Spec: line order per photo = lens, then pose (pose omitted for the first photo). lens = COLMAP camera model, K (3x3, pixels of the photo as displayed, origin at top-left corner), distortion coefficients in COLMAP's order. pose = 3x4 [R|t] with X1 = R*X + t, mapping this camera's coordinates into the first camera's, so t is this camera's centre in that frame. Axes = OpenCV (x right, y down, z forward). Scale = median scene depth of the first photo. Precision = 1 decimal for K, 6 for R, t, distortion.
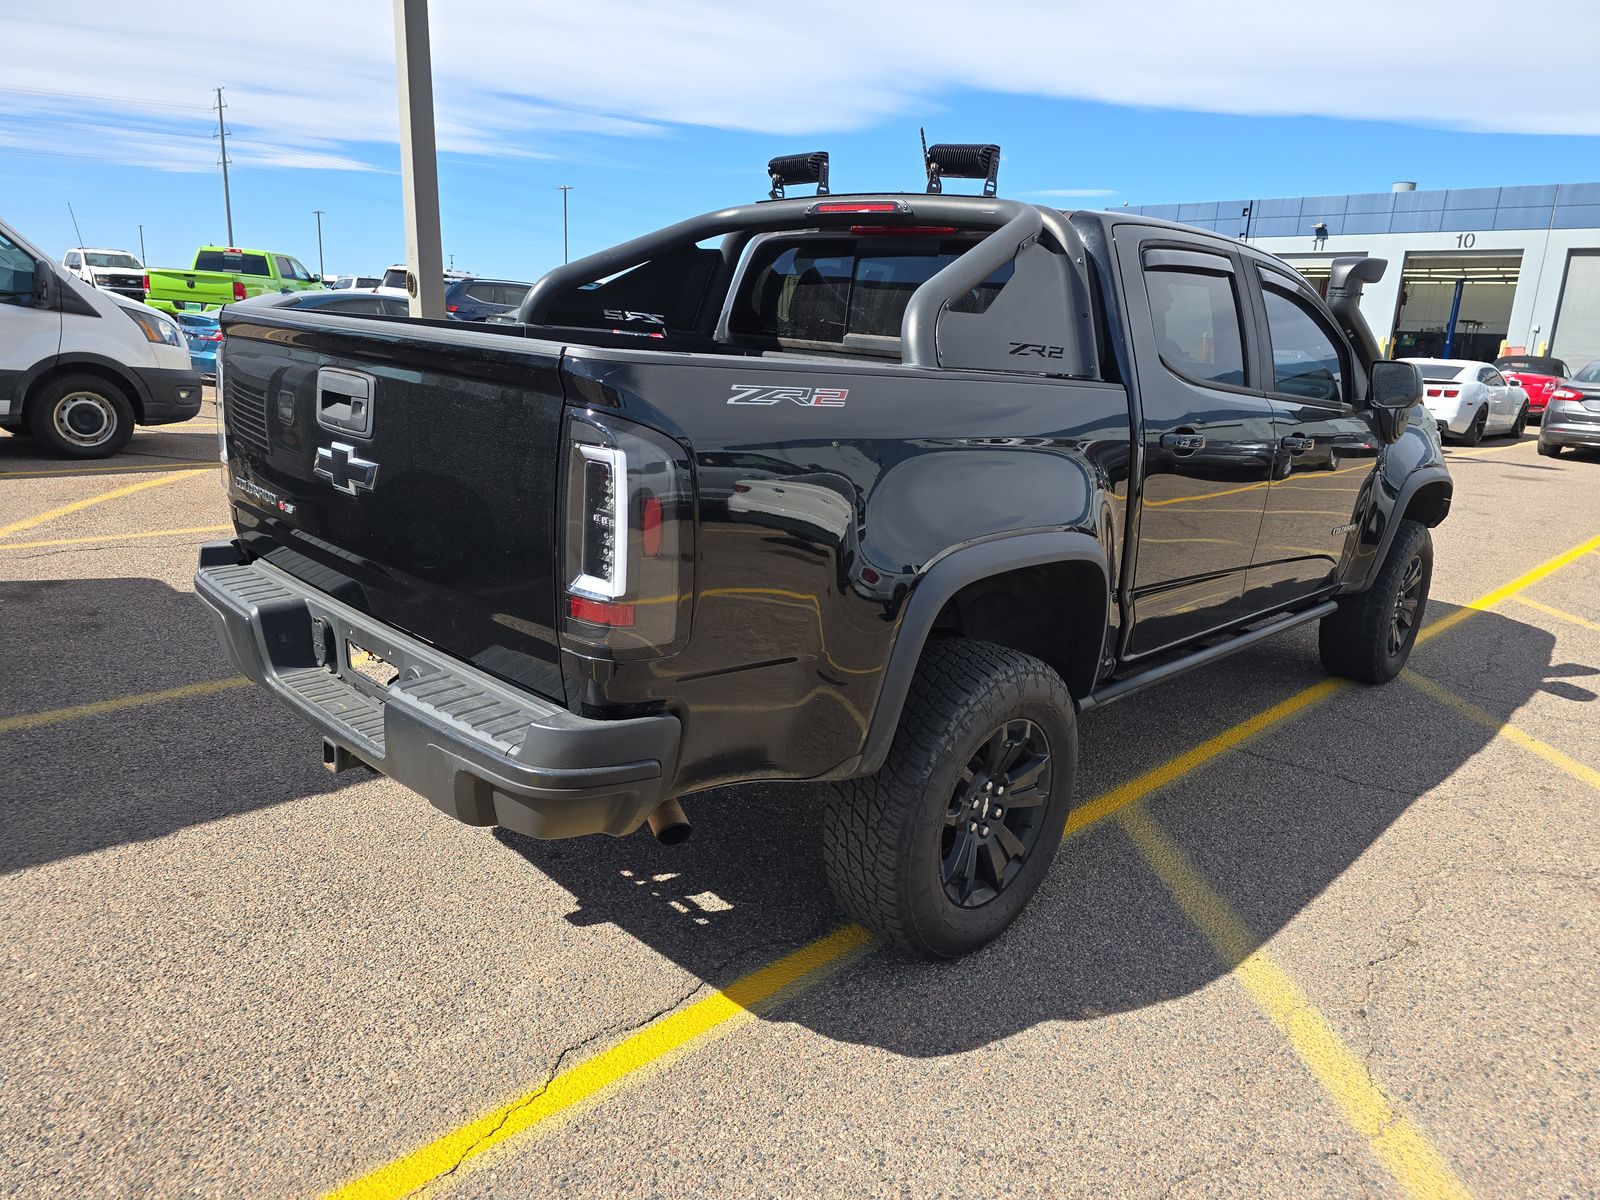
lens RADIAL K [[1069.1, 0, 807.3], [0, 1069.1, 597.5], [0, 0, 1]] dist [0.021388, -0.005655]
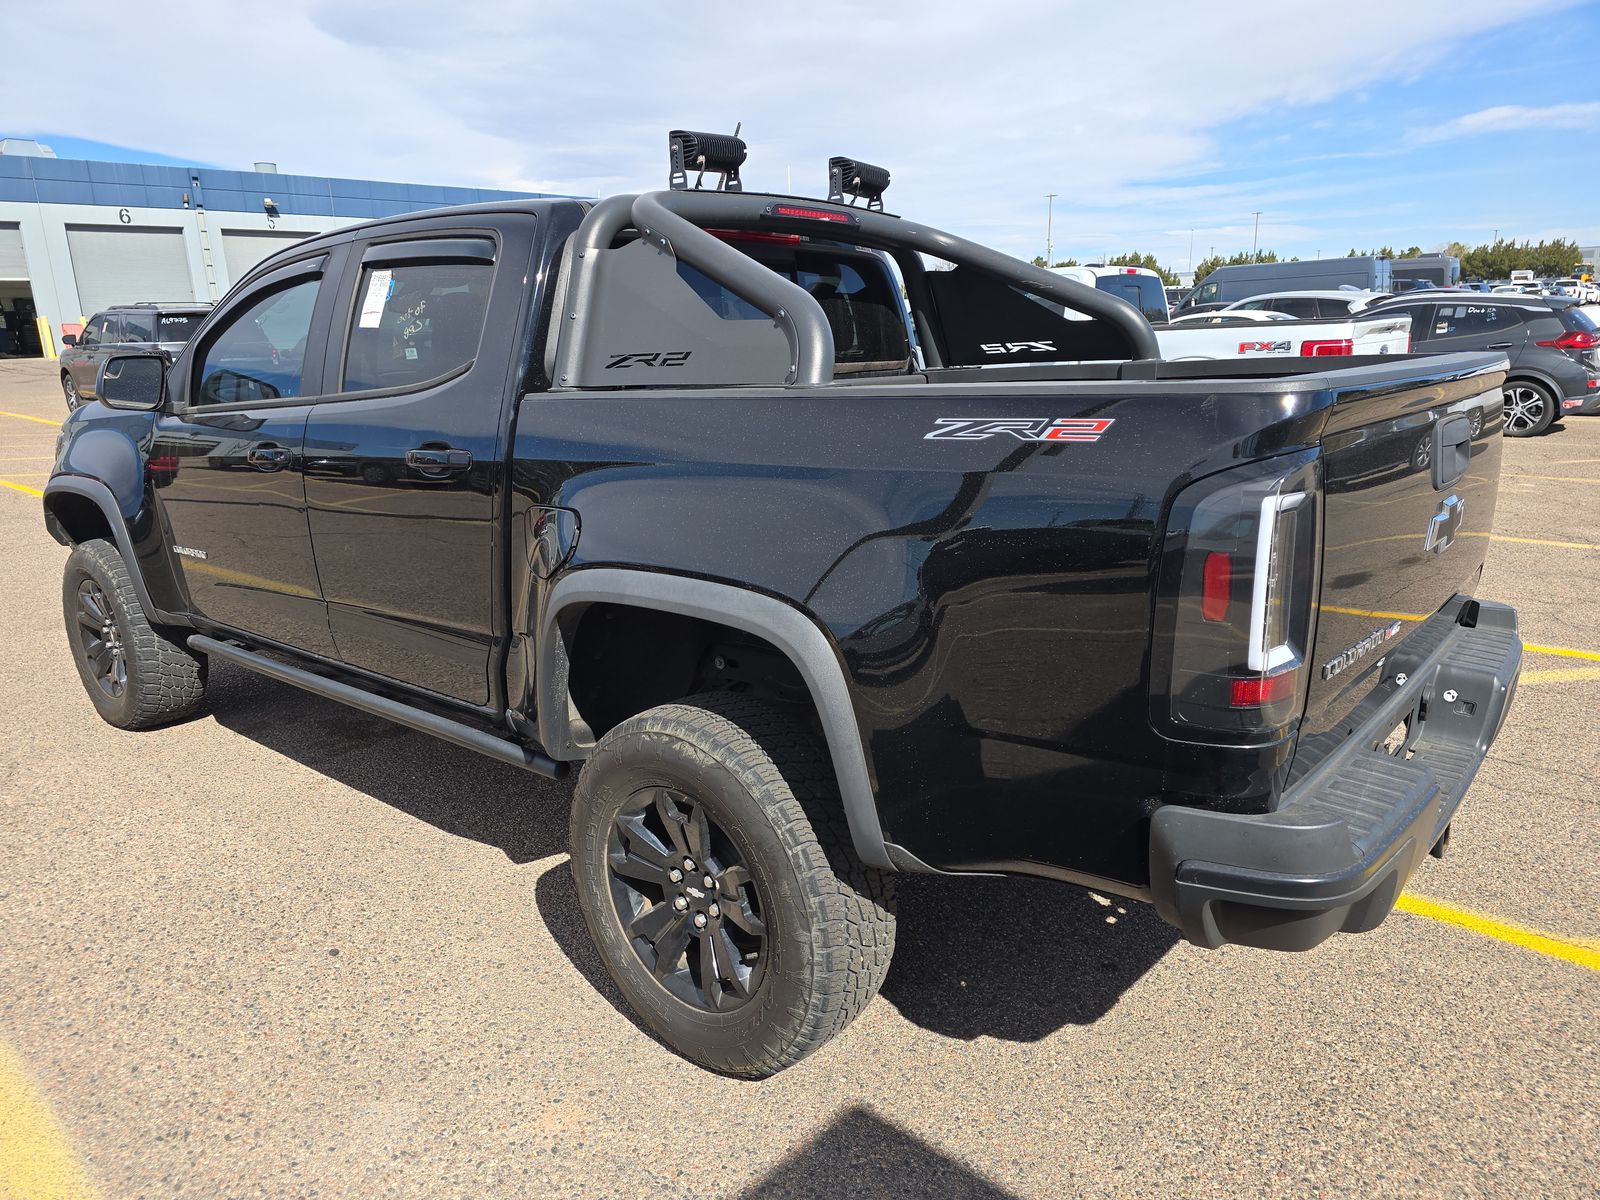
lens RADIAL K [[1069.1, 0, 792.7], [0, 1069.1, 592.4], [0, 0, 1]] dist [0.021388, -0.005655]
pose [[-0.038808, -0.294515, 0.954859, -0.921085], [0.271530, 0.916514, 0.293724, -0.345528], [-0.961647, 0.270672, 0.044402, 1.075061]]
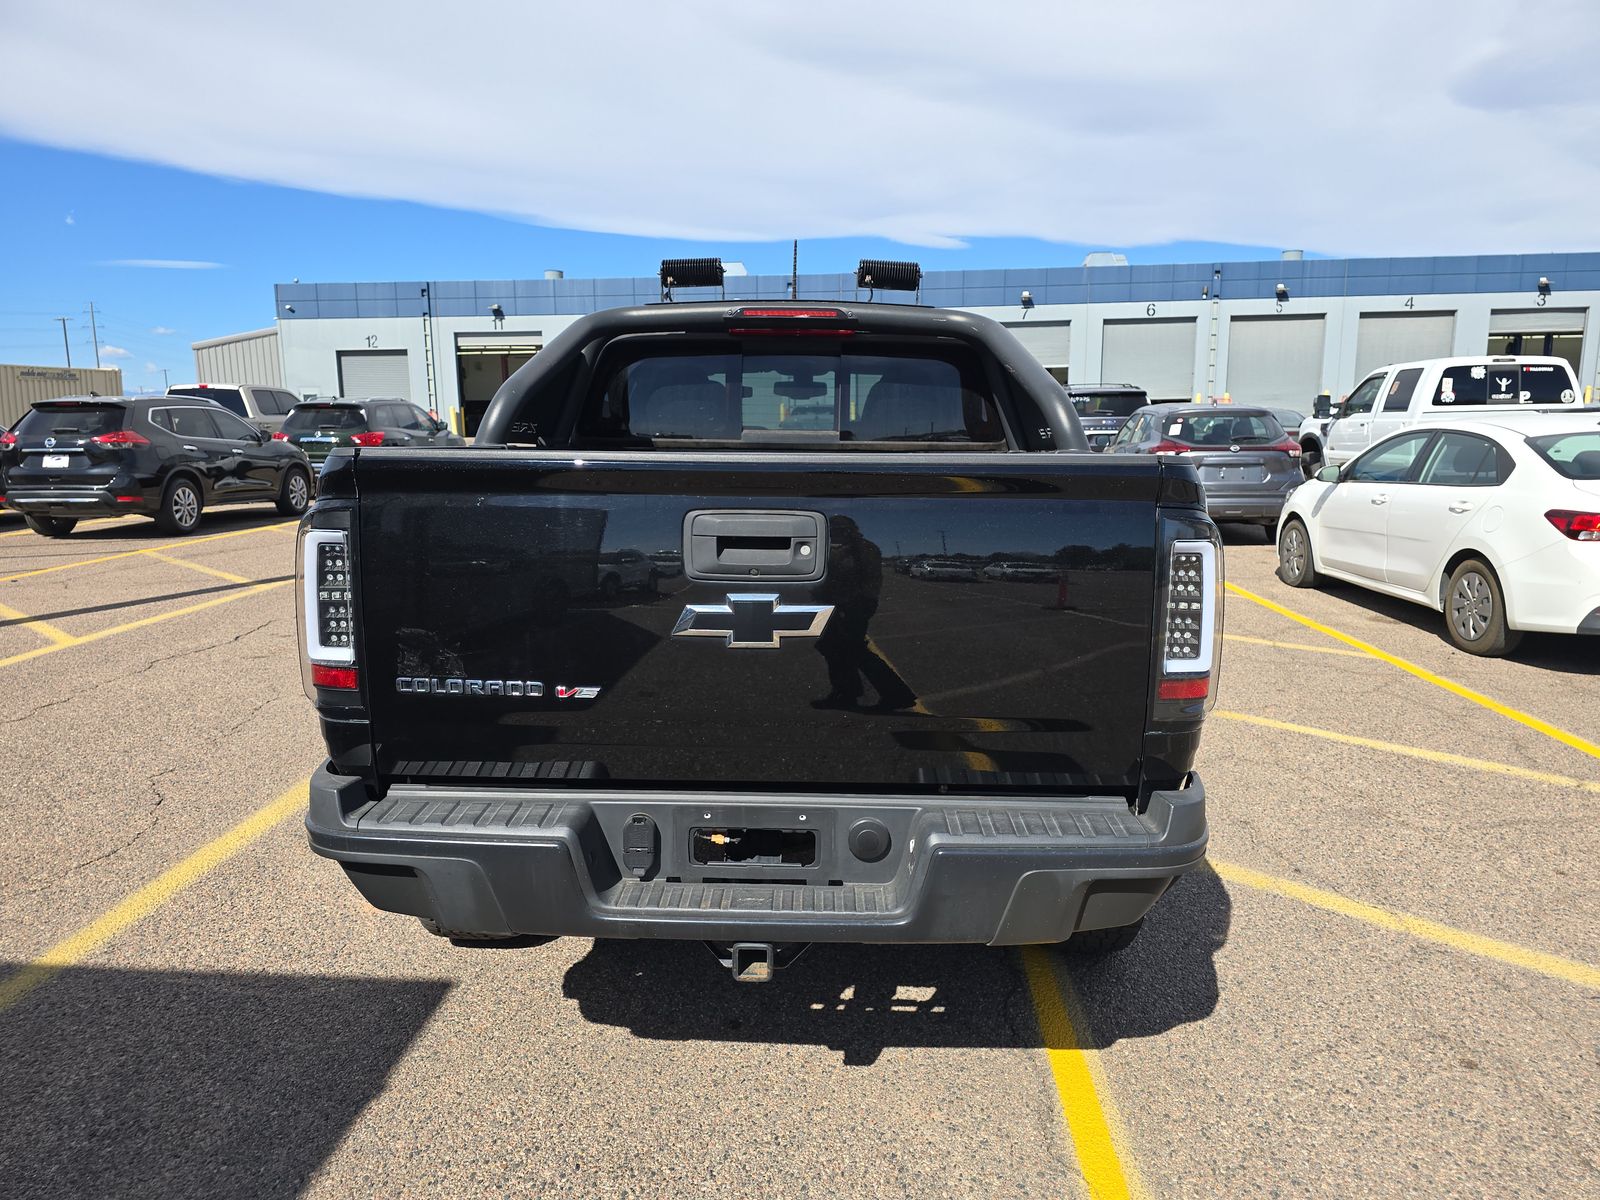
lens RADIAL K [[1069.1, 0, 813.4], [0, 1069.1, 596.7], [0, 0, 1]] dist [0.021388, -0.005655]
pose [[0.744414, -0.166952, 0.646509, -0.671996], [0.209981, 0.977647, 0.010683, -0.098339], [-0.633842, 0.127802, 0.762831, 0.220095]]
